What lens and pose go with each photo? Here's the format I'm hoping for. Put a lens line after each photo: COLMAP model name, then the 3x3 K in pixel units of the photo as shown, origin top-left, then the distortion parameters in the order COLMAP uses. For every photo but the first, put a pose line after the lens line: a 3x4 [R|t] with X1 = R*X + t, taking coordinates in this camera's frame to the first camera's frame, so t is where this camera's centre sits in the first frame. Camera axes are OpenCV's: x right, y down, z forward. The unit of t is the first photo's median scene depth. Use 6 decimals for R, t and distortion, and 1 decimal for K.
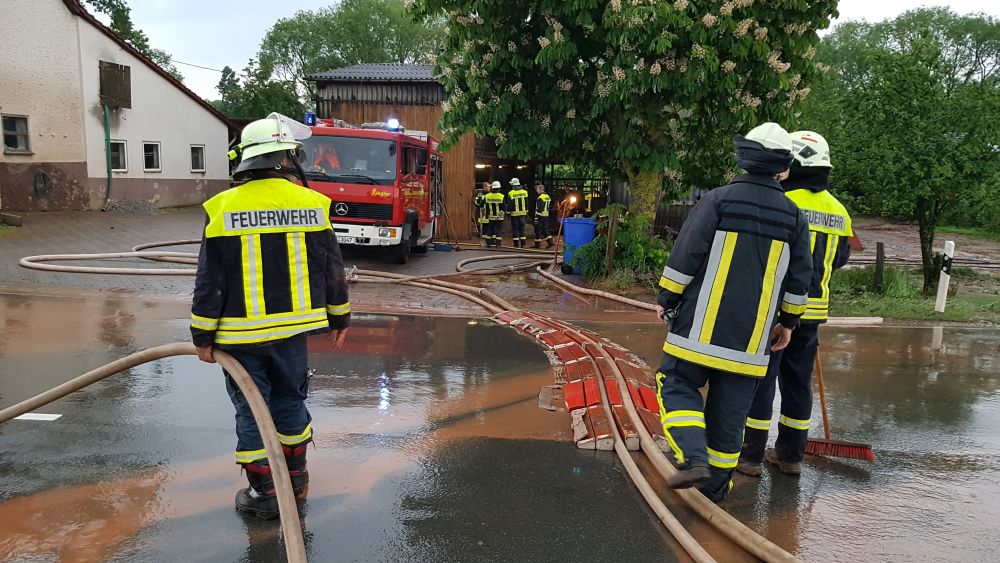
lens RADIAL K [[761.5, 0, 498.3], [0, 761.5, 291.2], [0, 0, 1]] dist [0.034661, -0.006794]
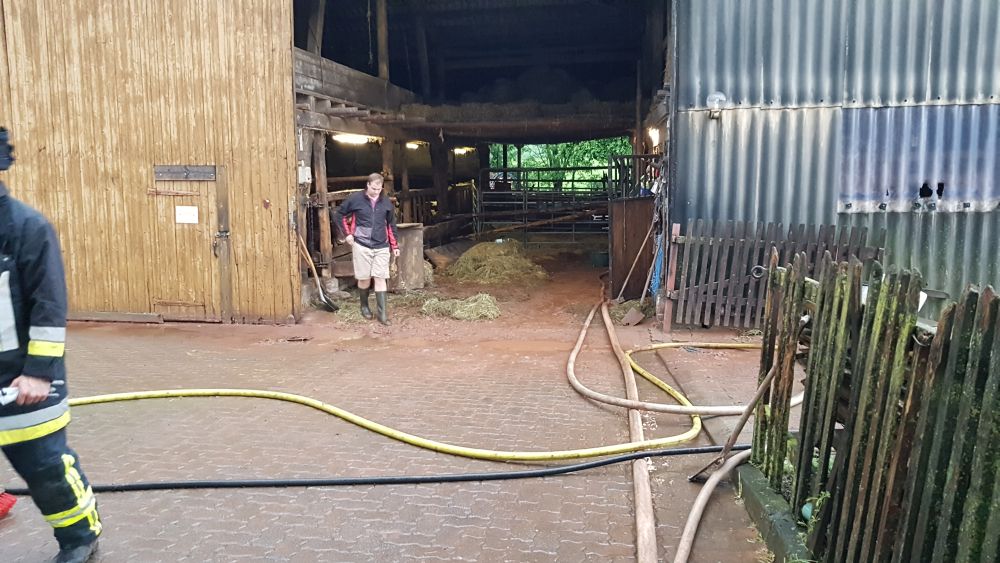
lens RADIAL K [[761.5, 0, 495.6], [0, 761.5, 284.4], [0, 0, 1]] dist [0.034661, -0.006794]
pose [[0.998765, -0.040181, 0.029209, 0.056857], [0.040528, 0.999113, -0.011403, -0.085574], [-0.028725, 0.012572, 0.999508, 0.672790]]
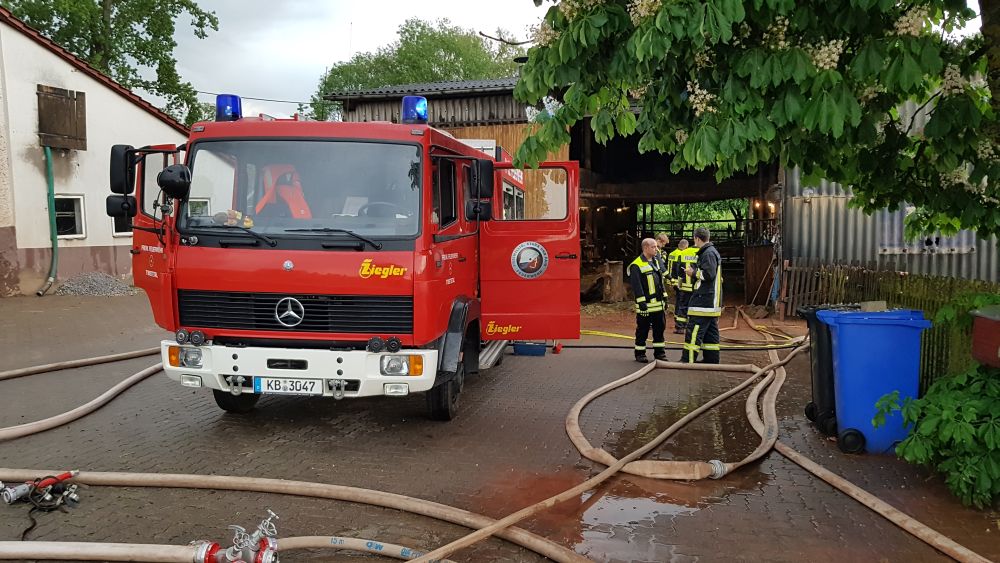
lens RADIAL K [[761.5, 0, 503.4], [0, 761.5, 275.3], [0, 0, 1]] dist [0.034661, -0.006794]
pose [[0.994951, -0.035562, -0.093852, -0.029585], [0.027539, 0.995963, -0.085435, -0.051151], [0.096511, 0.082419, 0.991914, 0.345709]]
